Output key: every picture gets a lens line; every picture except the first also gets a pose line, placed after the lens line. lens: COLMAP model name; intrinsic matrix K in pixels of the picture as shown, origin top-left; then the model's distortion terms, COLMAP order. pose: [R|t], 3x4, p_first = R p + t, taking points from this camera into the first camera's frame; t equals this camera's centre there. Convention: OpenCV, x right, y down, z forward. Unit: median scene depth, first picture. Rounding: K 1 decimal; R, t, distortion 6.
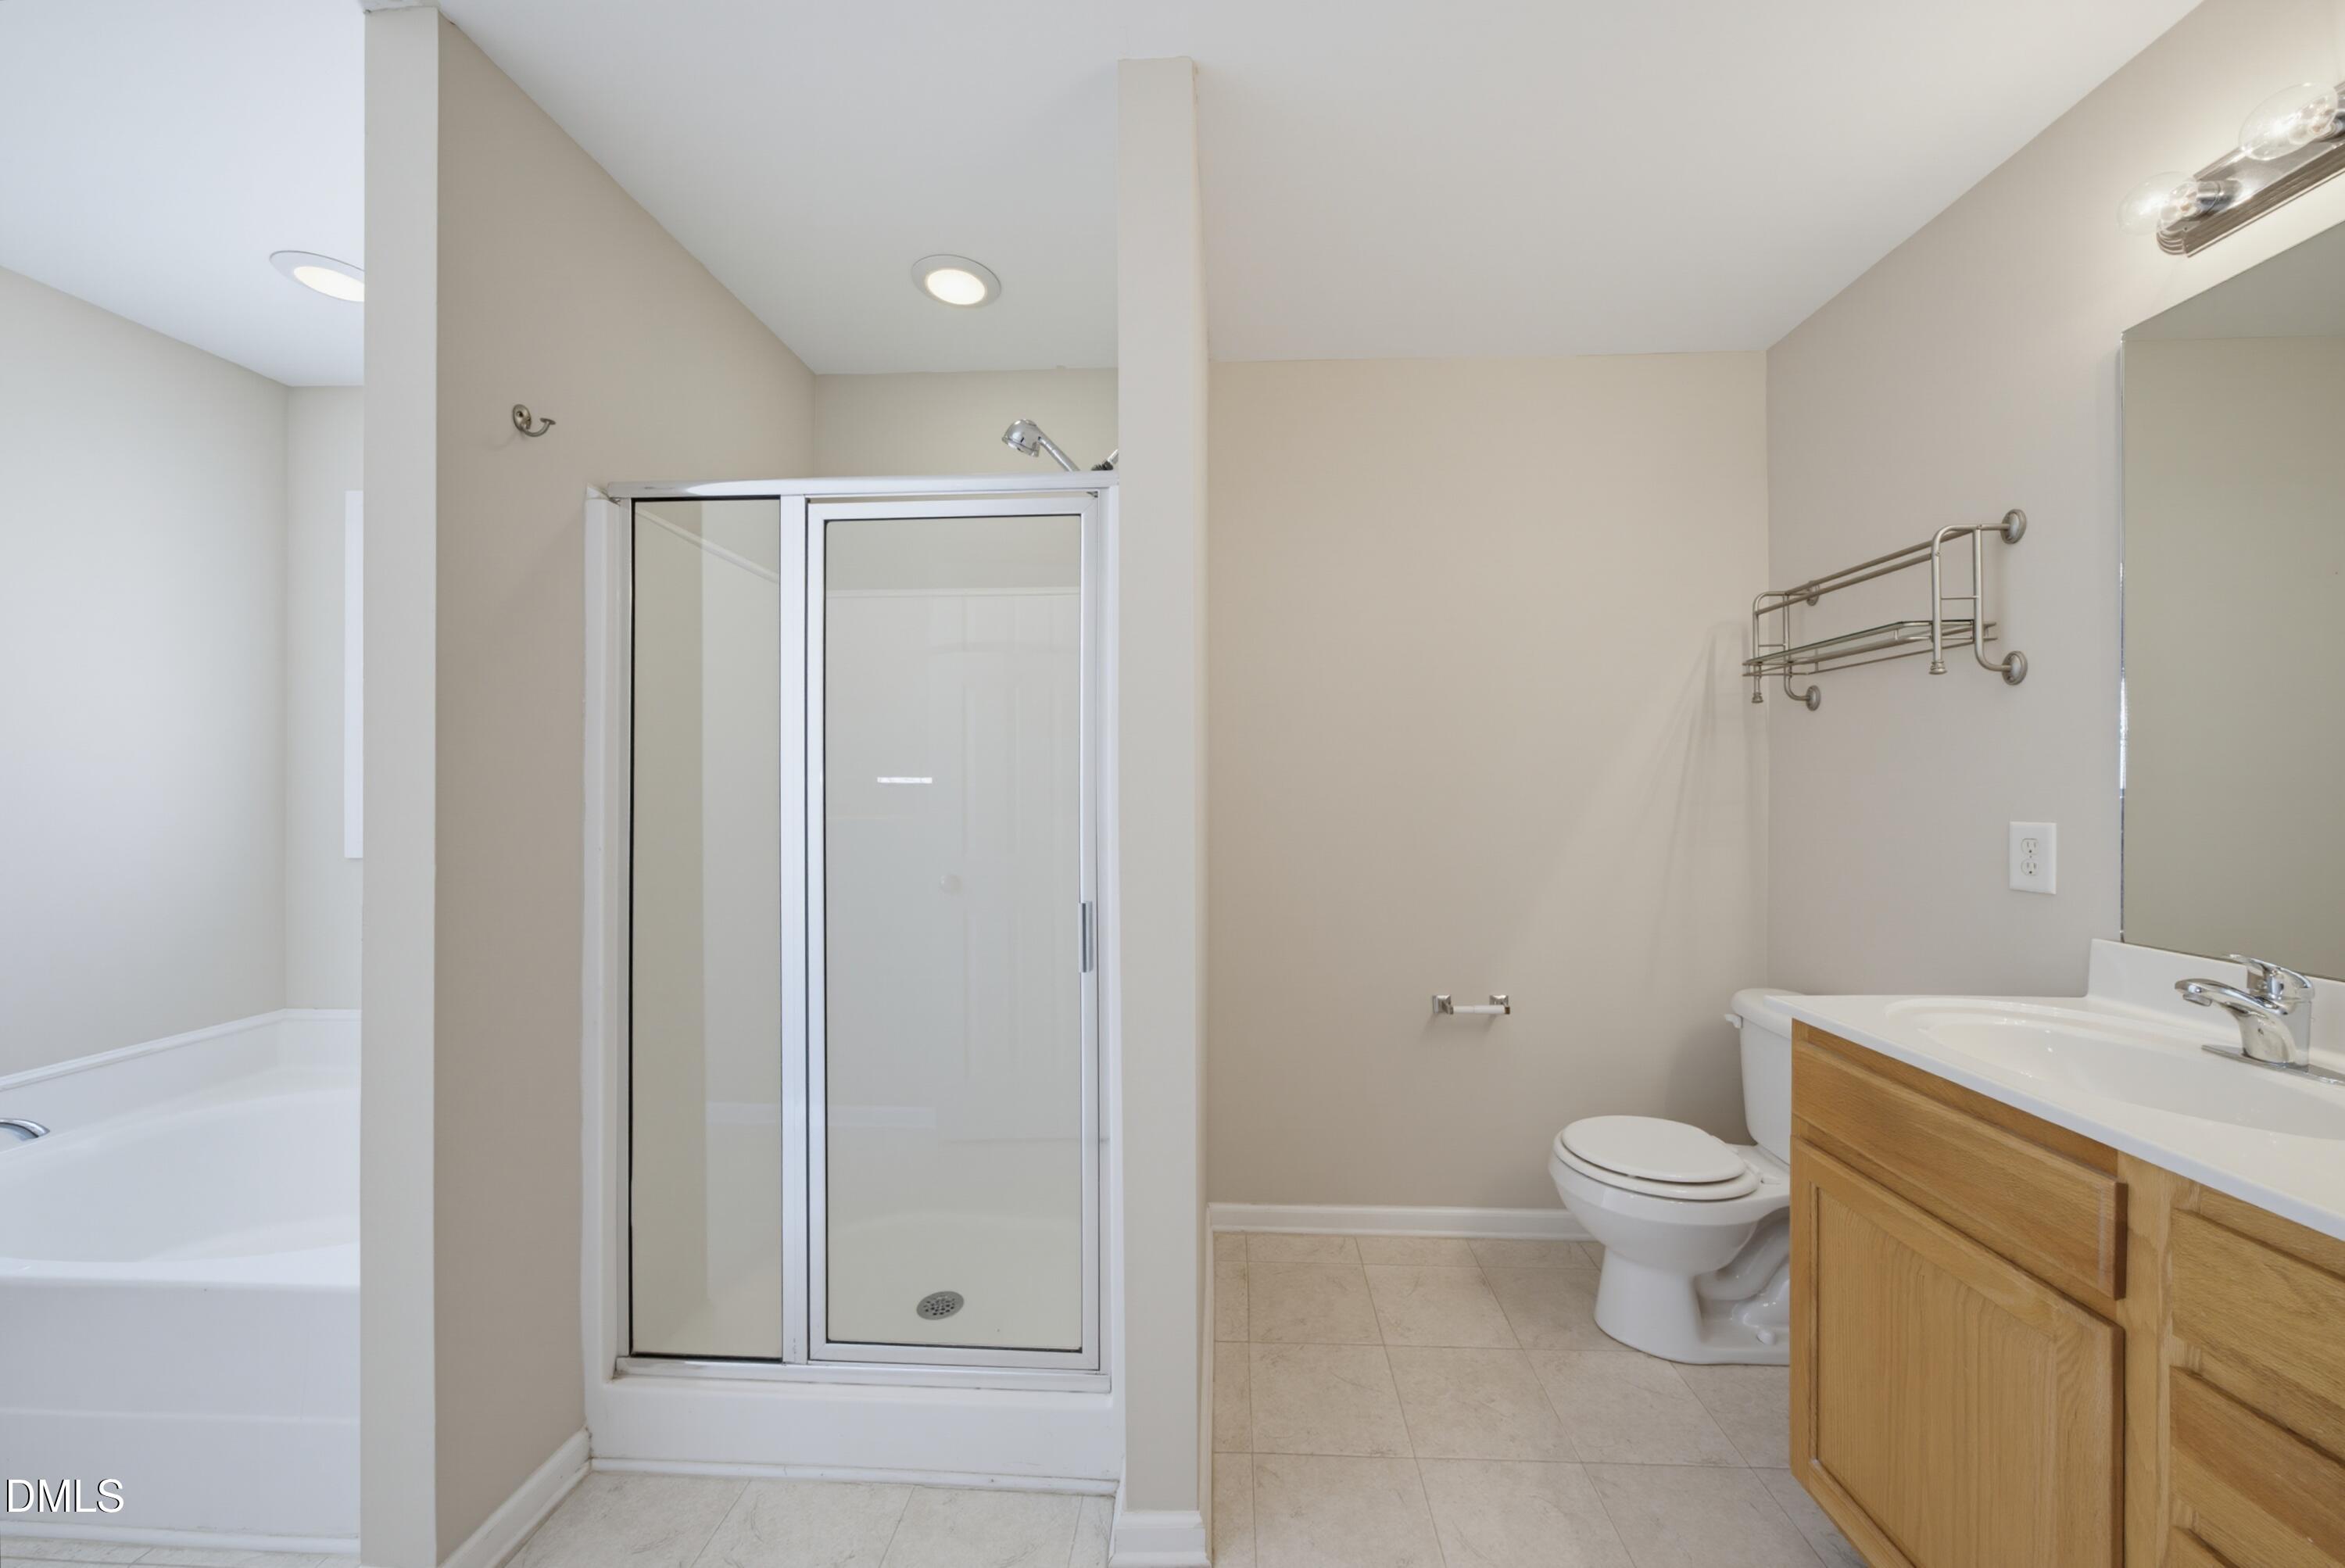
lens RADIAL K [[815.7, 0, 1172.5], [0, 815.7, 784.0], [0, 0, 1]] dist [0.015564, -0.003415]
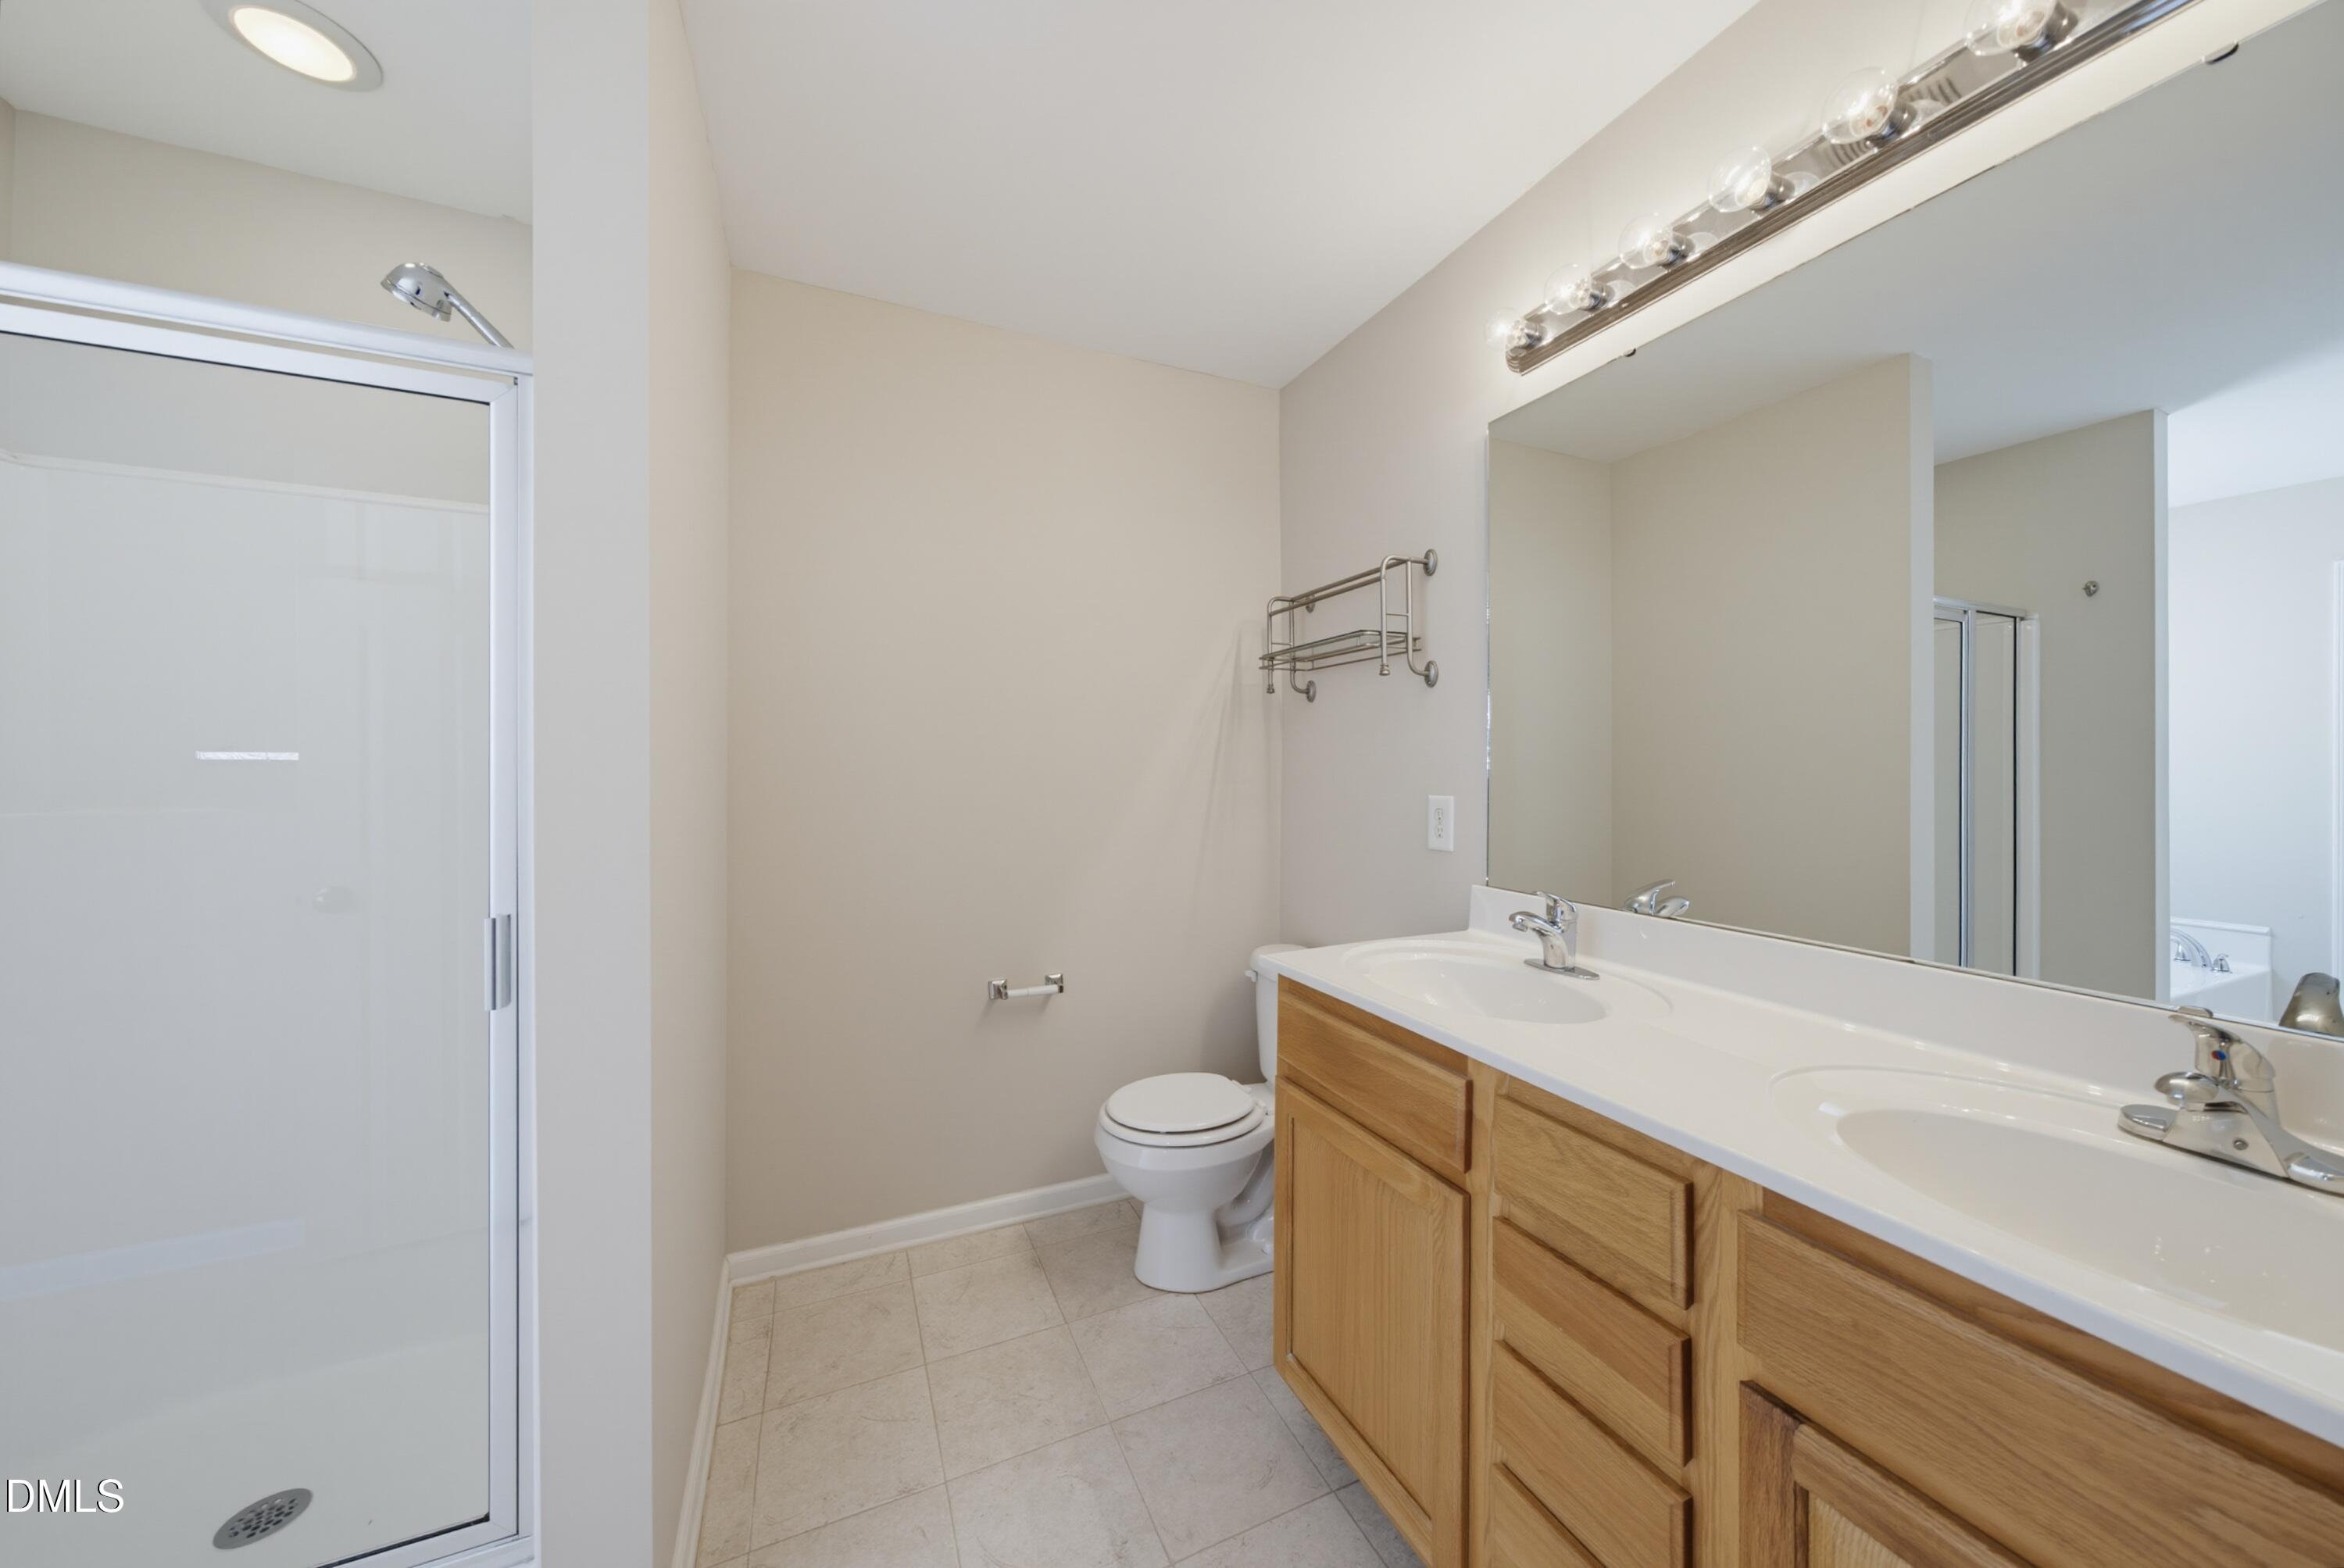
lens RADIAL K [[831.8, 0, 1168.1], [0, 831.8, 760.5], [0, 0, 1]] dist [0.000035, 0.000143]
pose [[0.895781, 0.005111, 0.444467, 0.097695], [-0.004896, 0.999987, -0.001631, -0.003566], [-0.444469, -0.000715, 0.895794, 0.037313]]
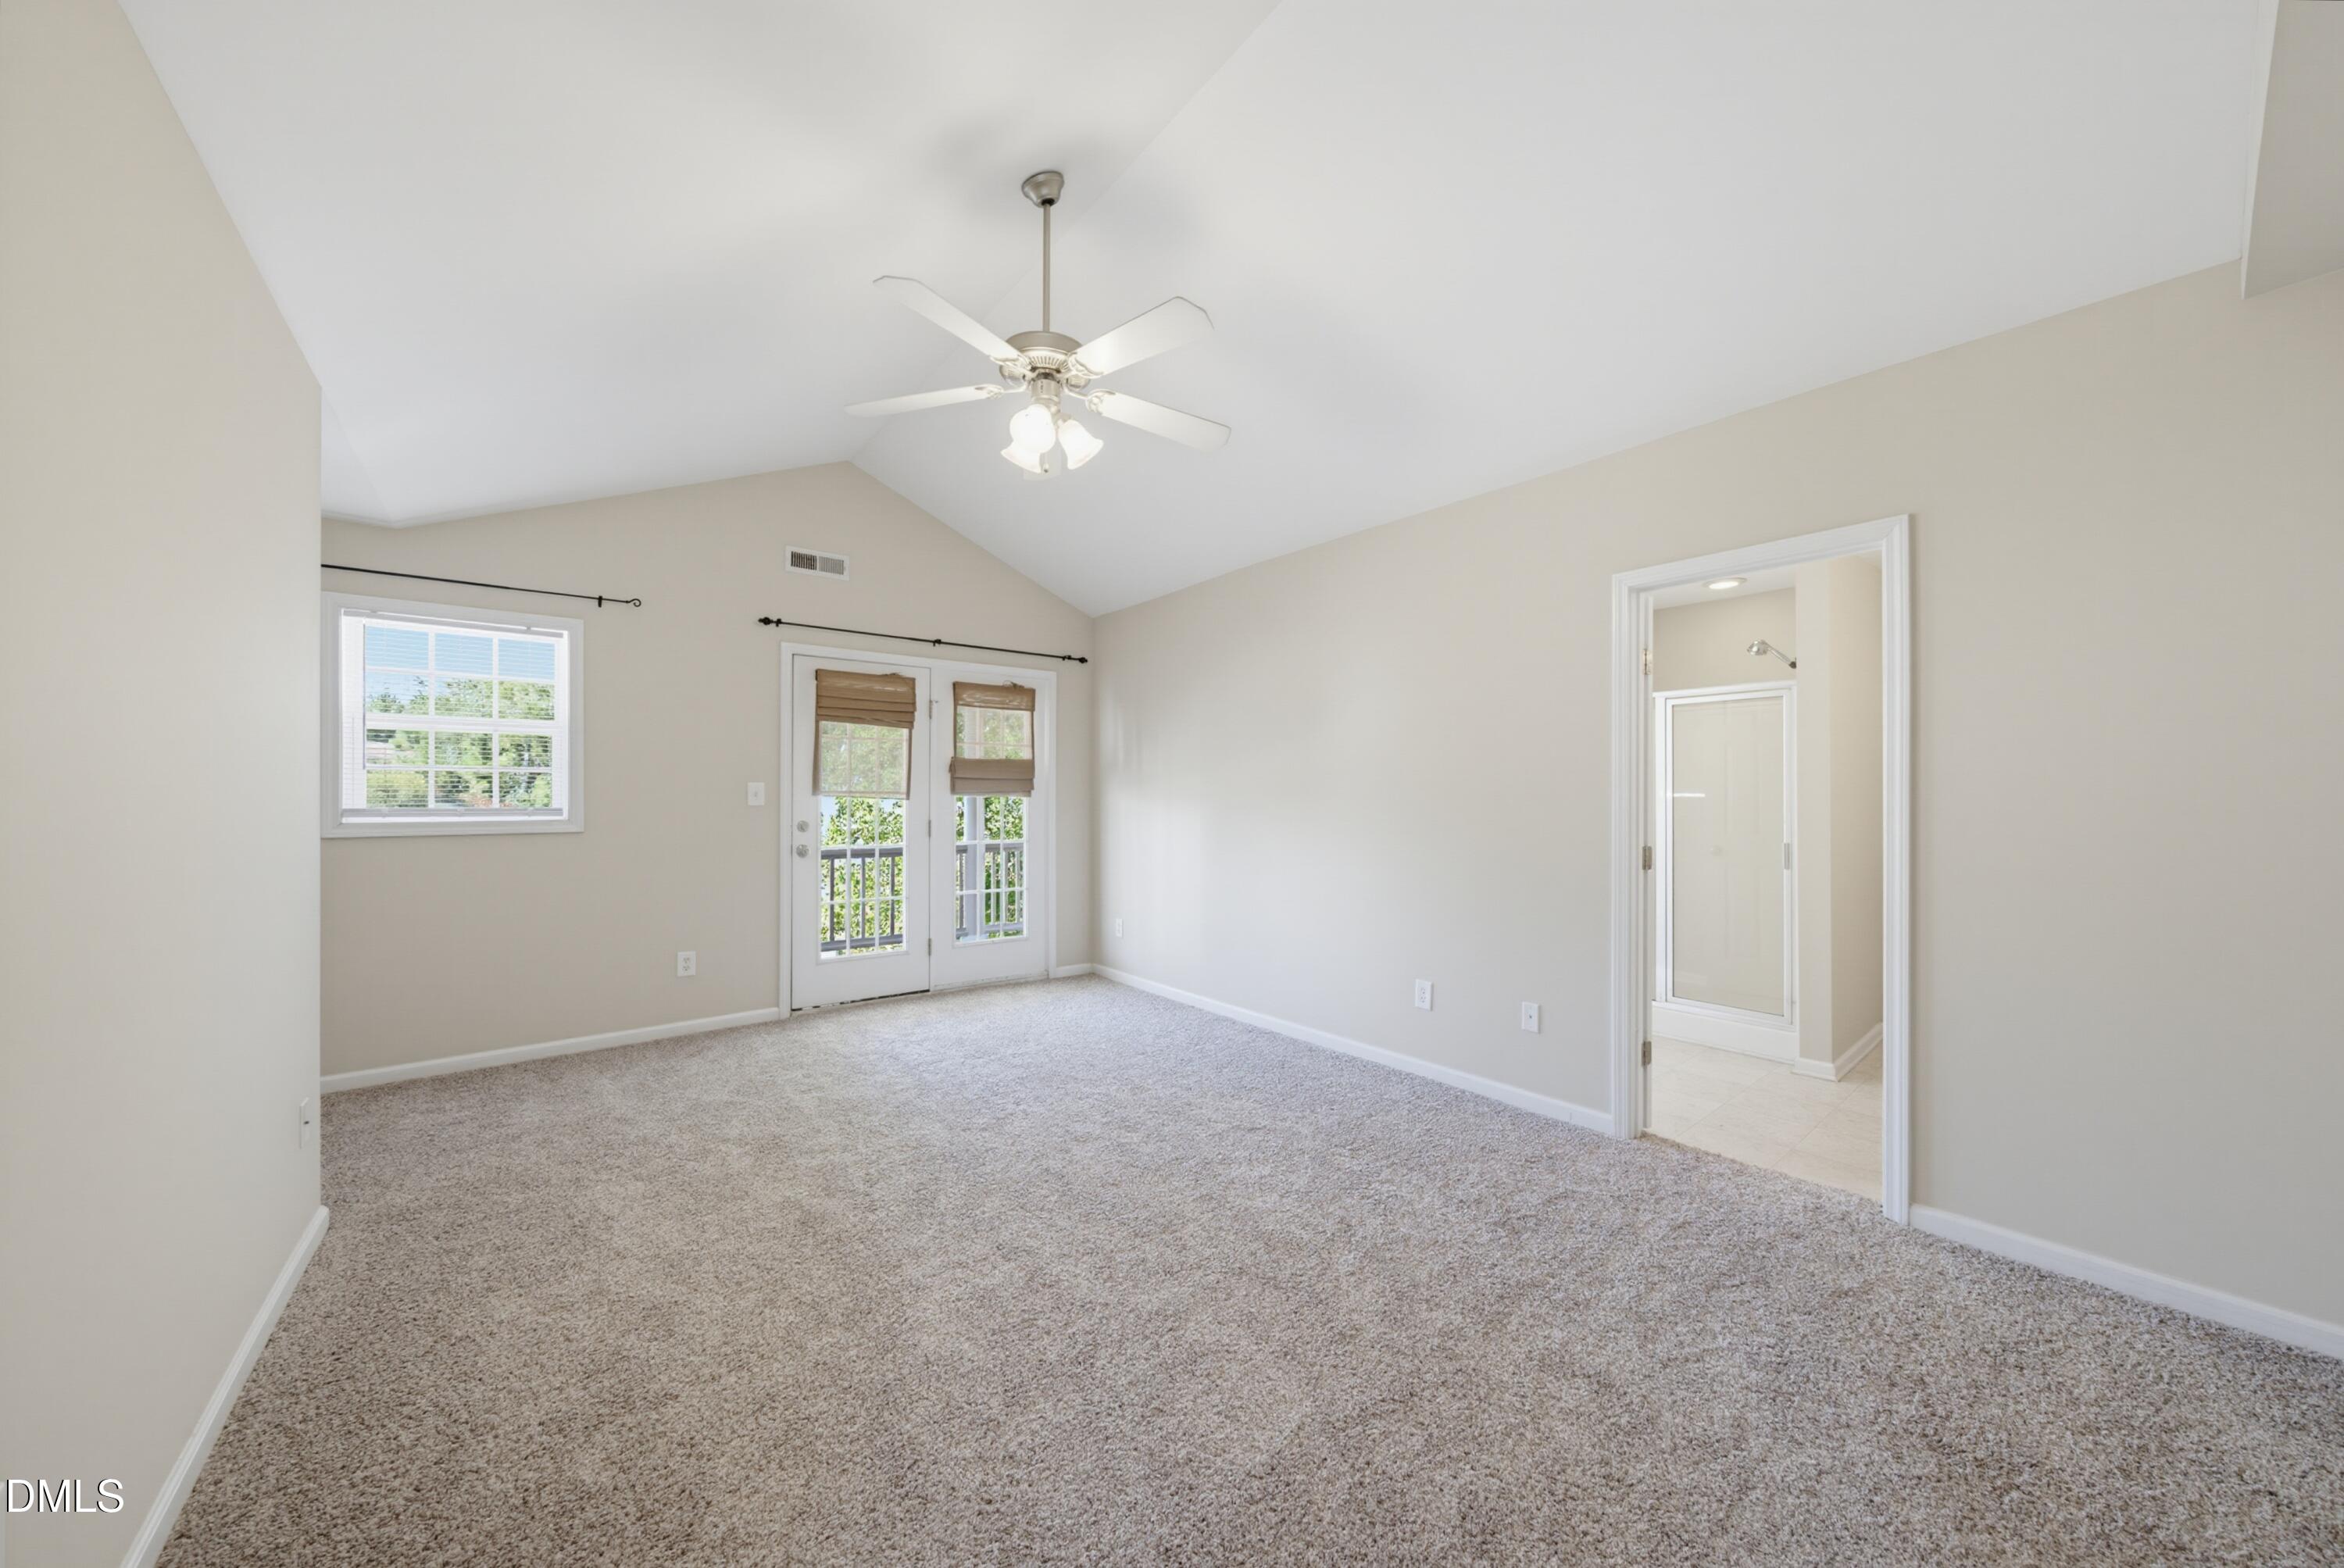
lens RADIAL K [[809.5, 0, 1171.9], [0, 809.5, 808.4], [0, 0, 1]] dist [0.000046, 0.000088]
pose [[0.670632, 0.002586, -0.741786, 0.448727], [0.002519, 0.999980, 0.005764, 0.017379], [0.741786, -0.005734, 0.670612, -1.964986]]
